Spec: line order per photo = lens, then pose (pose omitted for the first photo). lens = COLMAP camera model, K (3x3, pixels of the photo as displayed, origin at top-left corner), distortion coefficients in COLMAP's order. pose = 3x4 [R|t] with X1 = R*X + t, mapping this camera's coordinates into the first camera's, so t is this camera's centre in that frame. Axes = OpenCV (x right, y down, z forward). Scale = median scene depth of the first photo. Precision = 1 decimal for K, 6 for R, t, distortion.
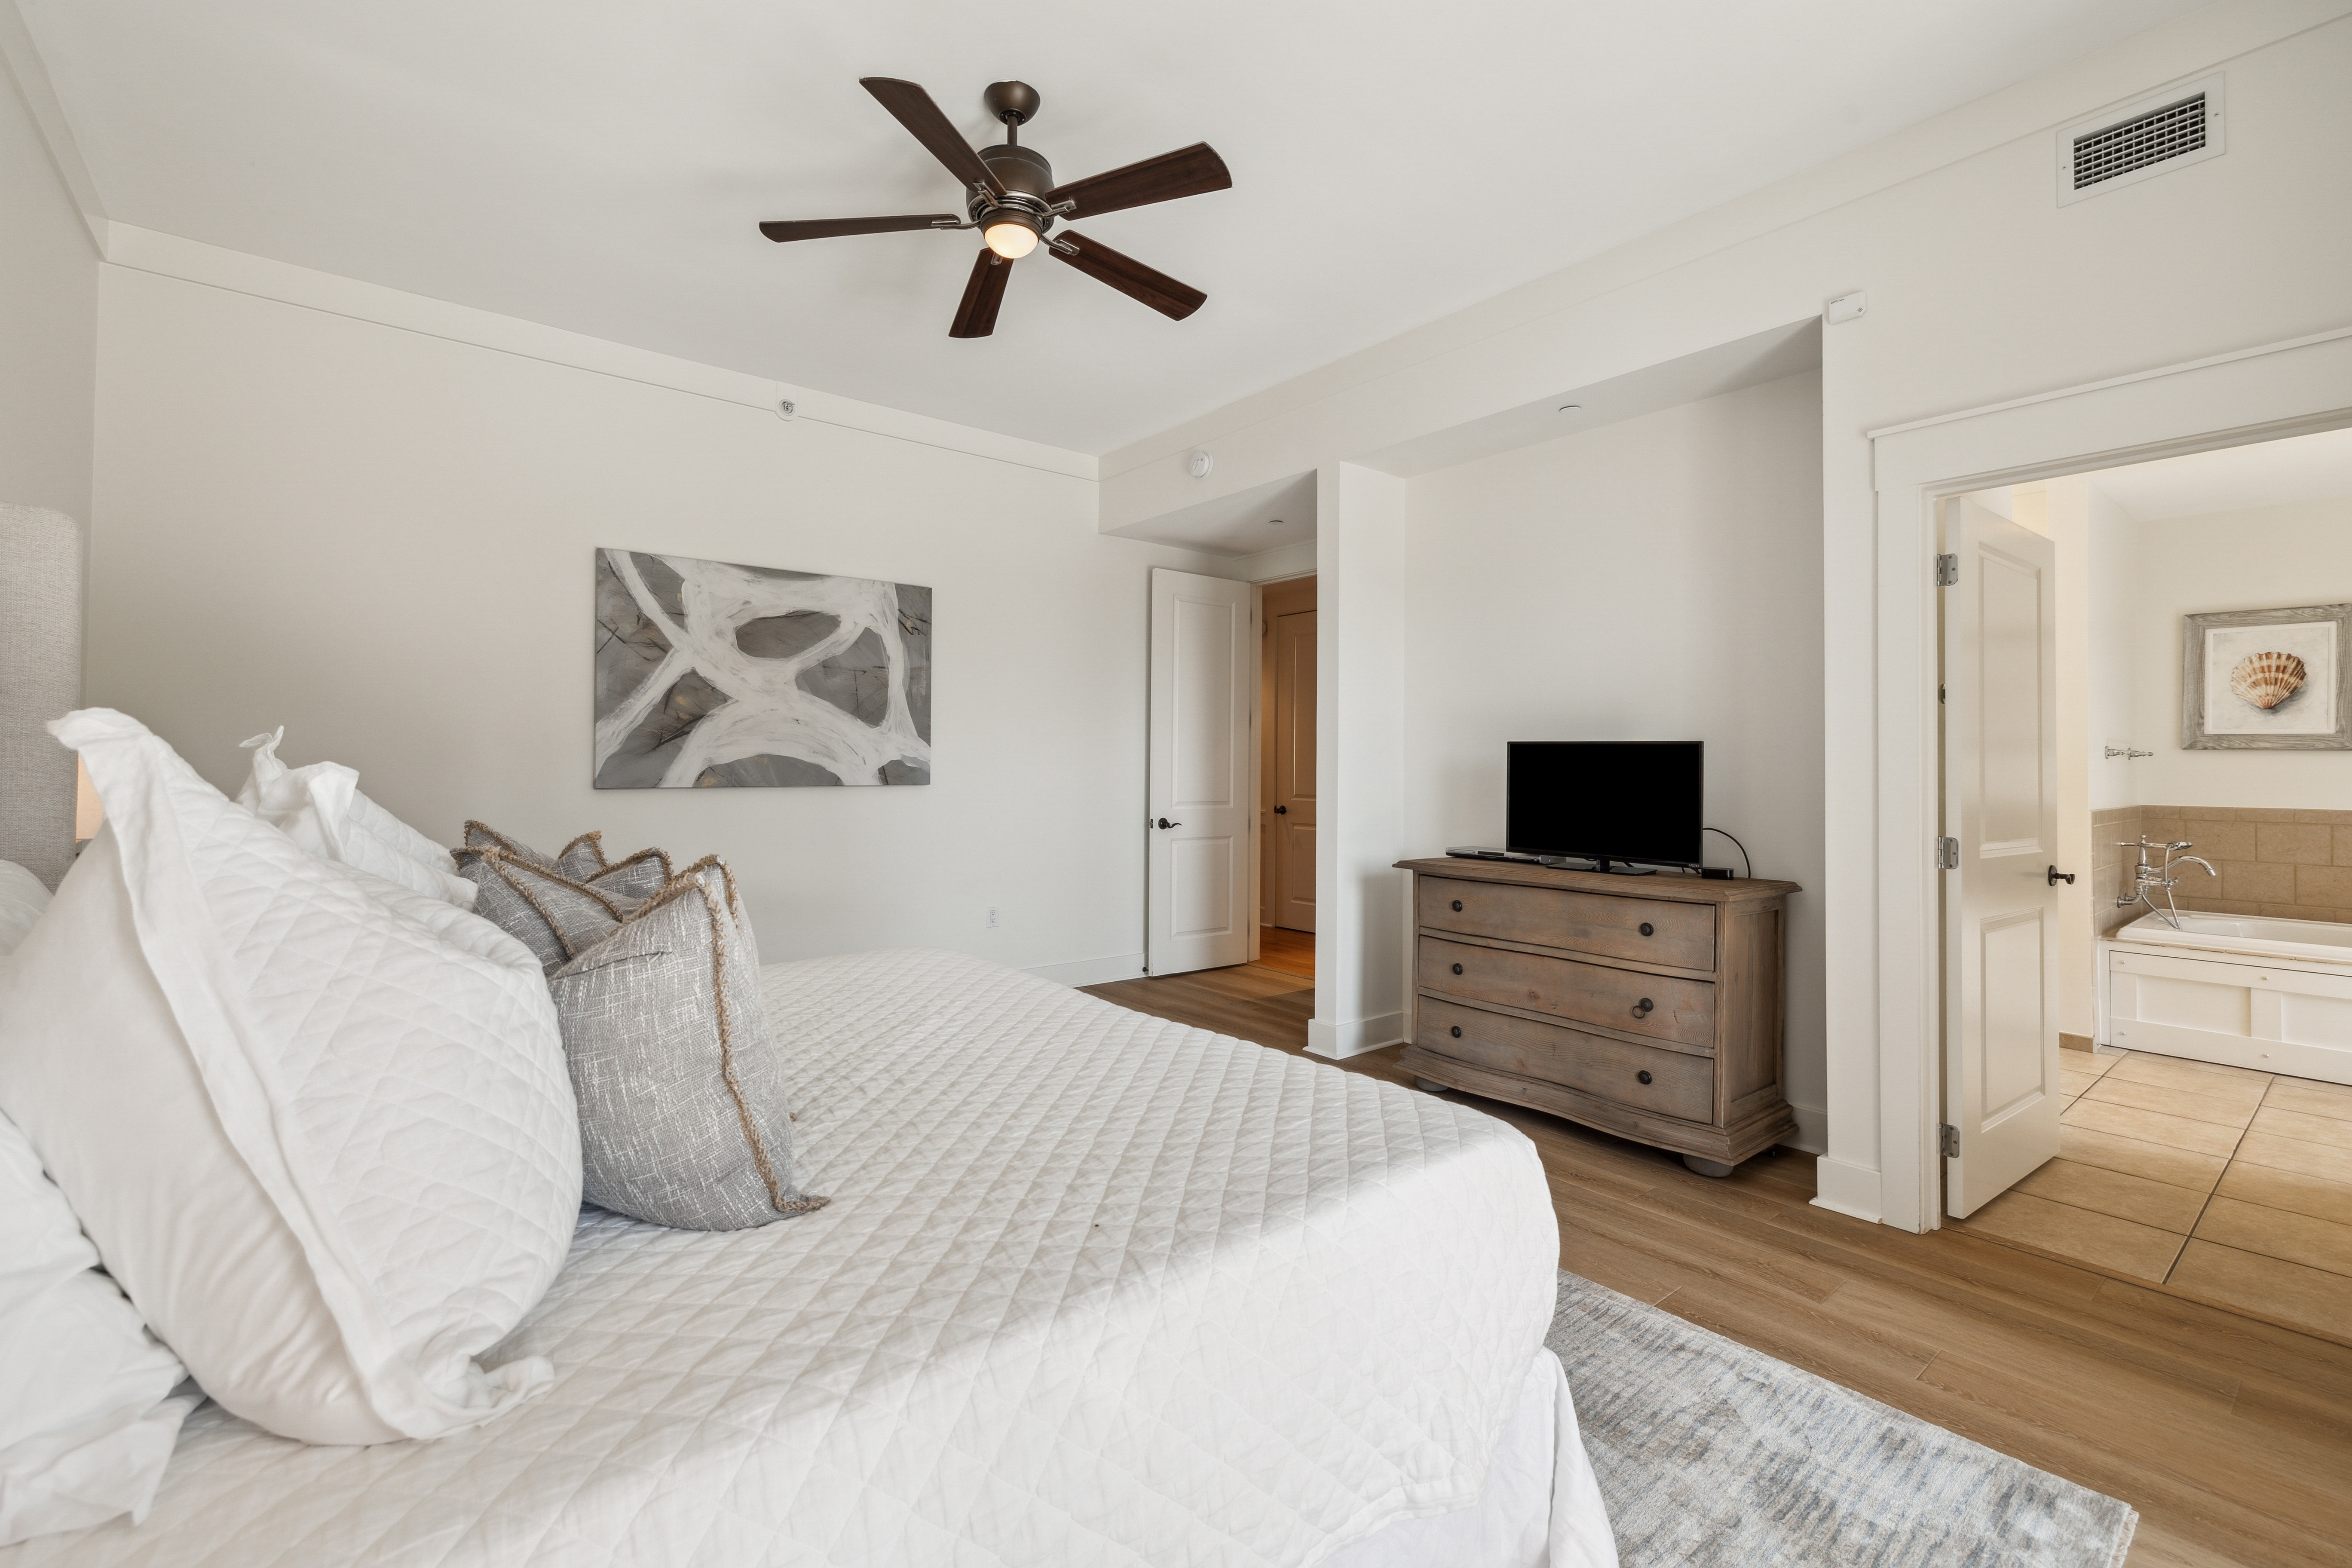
lens RADIAL K [[1023.3, 0, 1166.8], [0, 1023.3, 766.6], [0, 0, 1]] dist [0.004794, 0.000511]
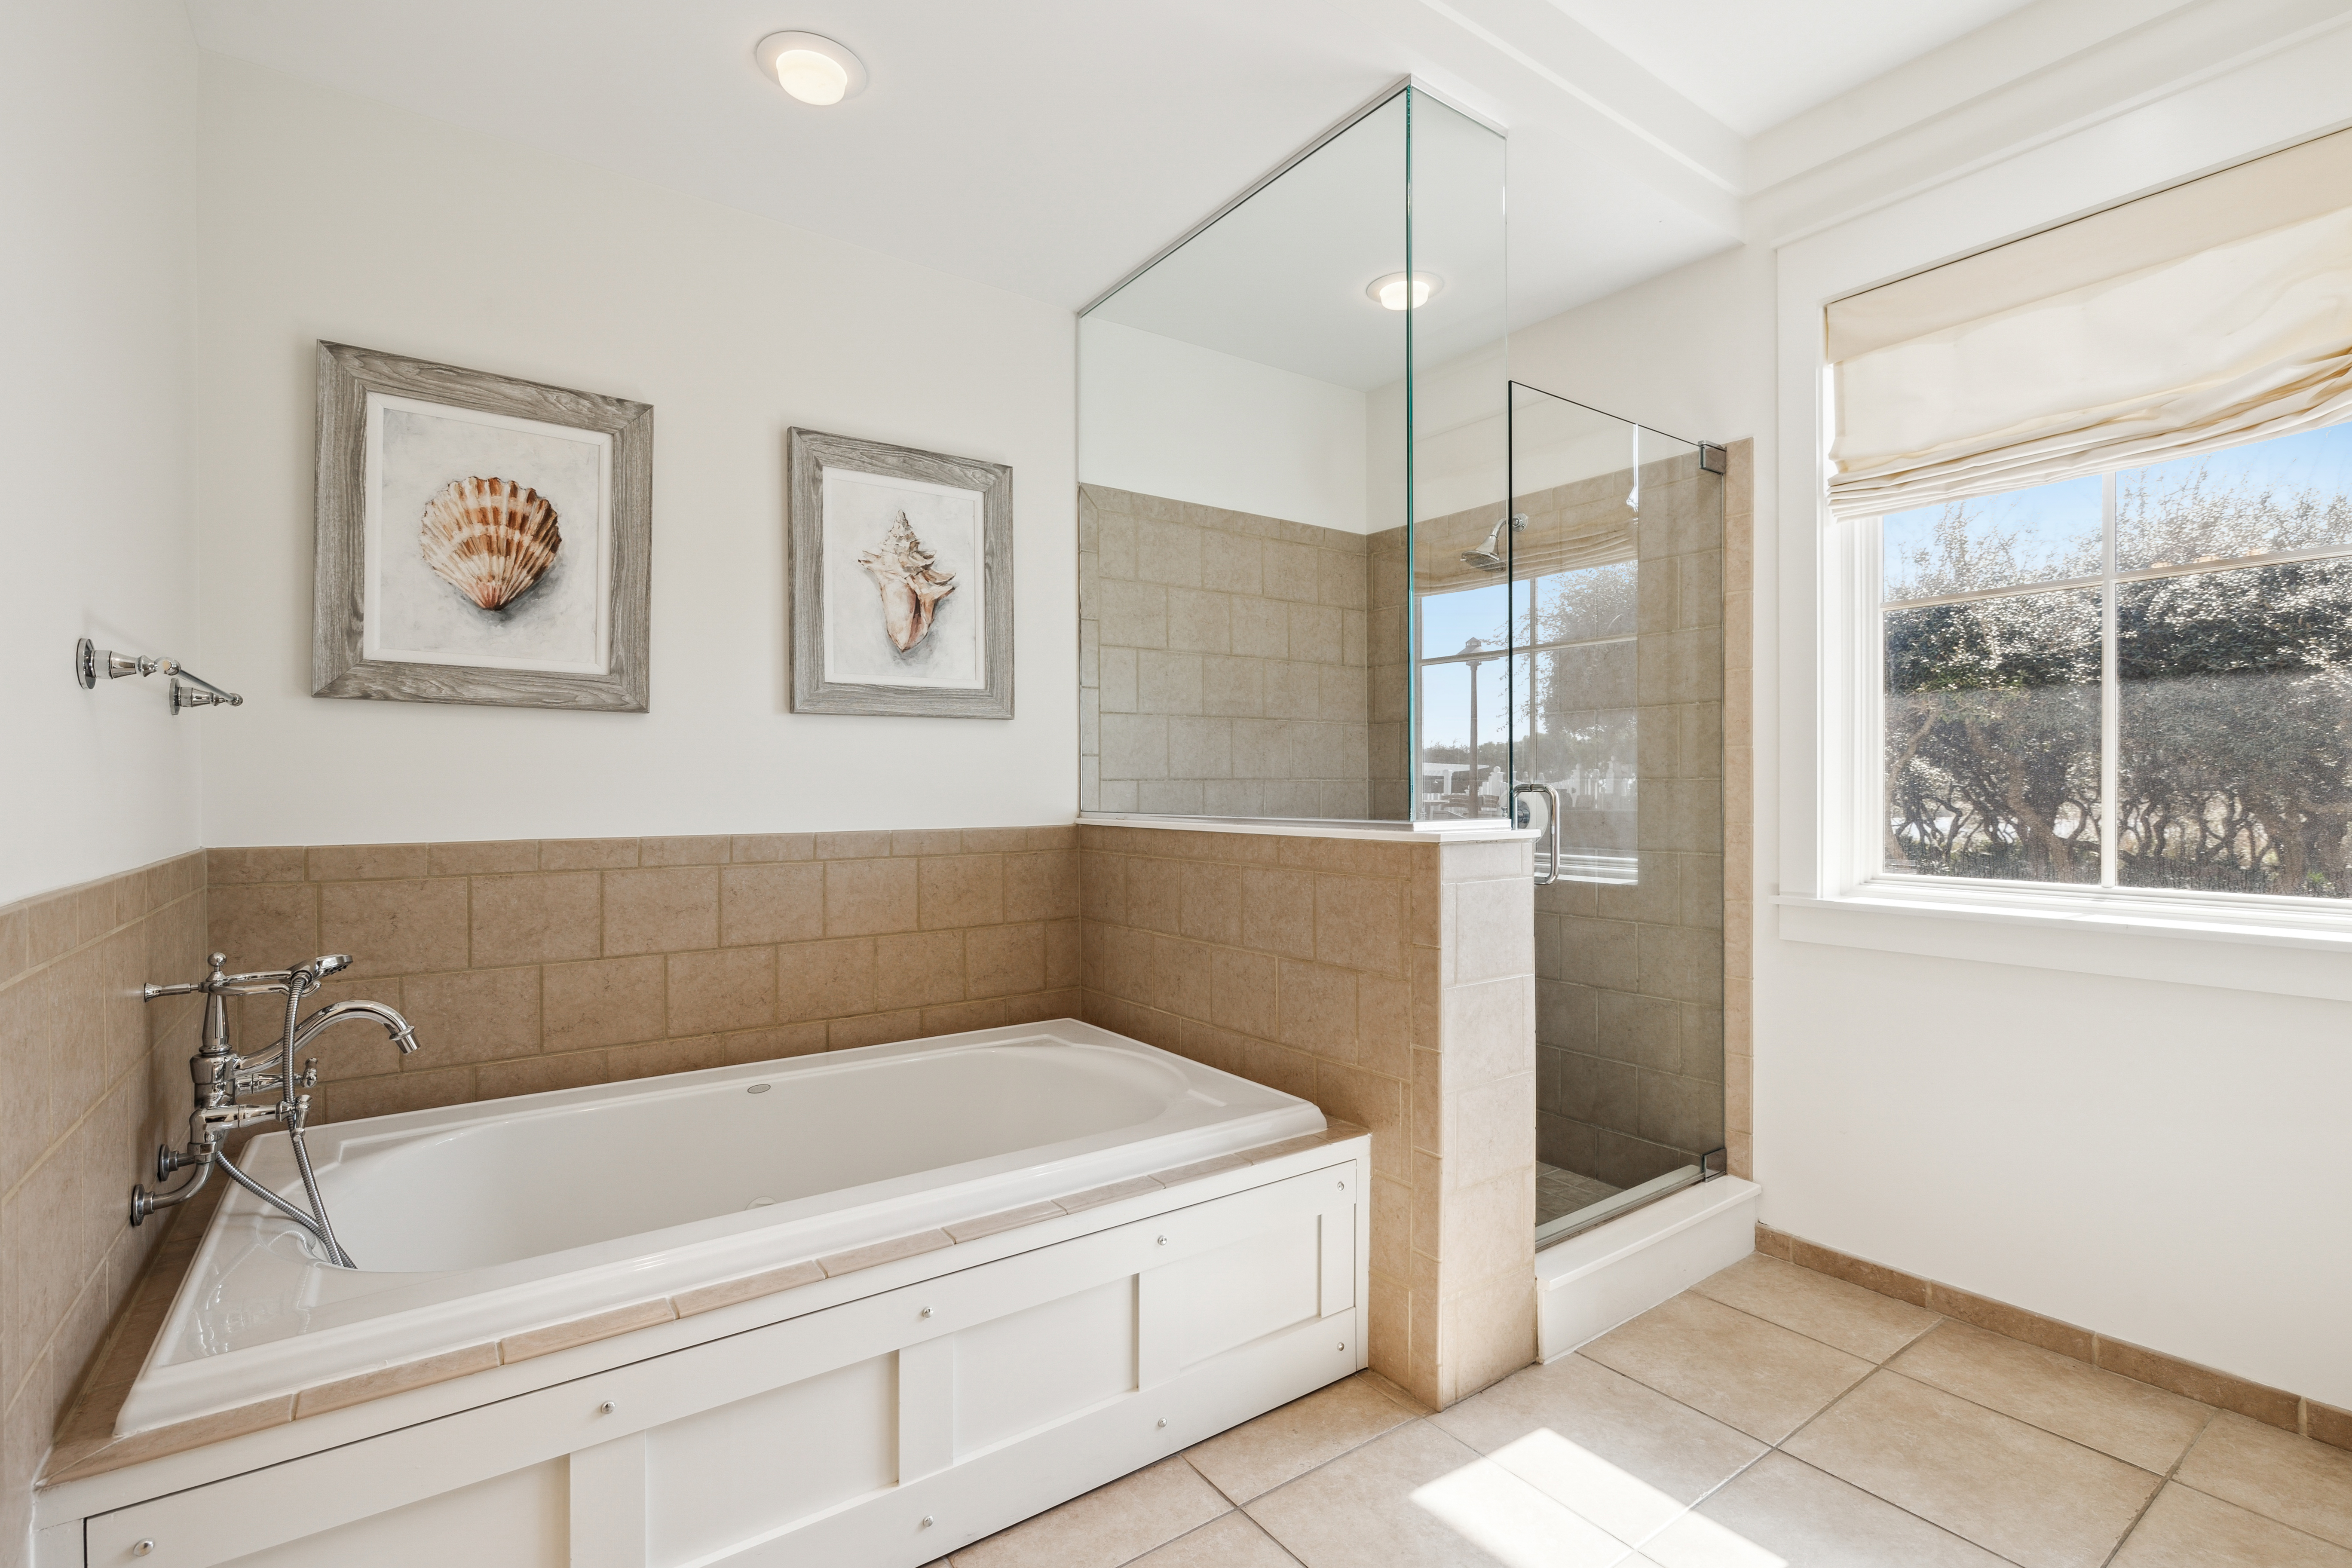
lens RADIAL K [[1074.1, 0, 1168.8], [0, 1074.1, 777.6], [0, 0, 1]] dist [0.002651, 0.000150]
pose [[0.072034, 0.002367, 0.997399, 0.639307], [0.000011, 0.999997, -0.002374, 0.015133], [-0.997402, 0.000182, 0.072034, 0.683056]]
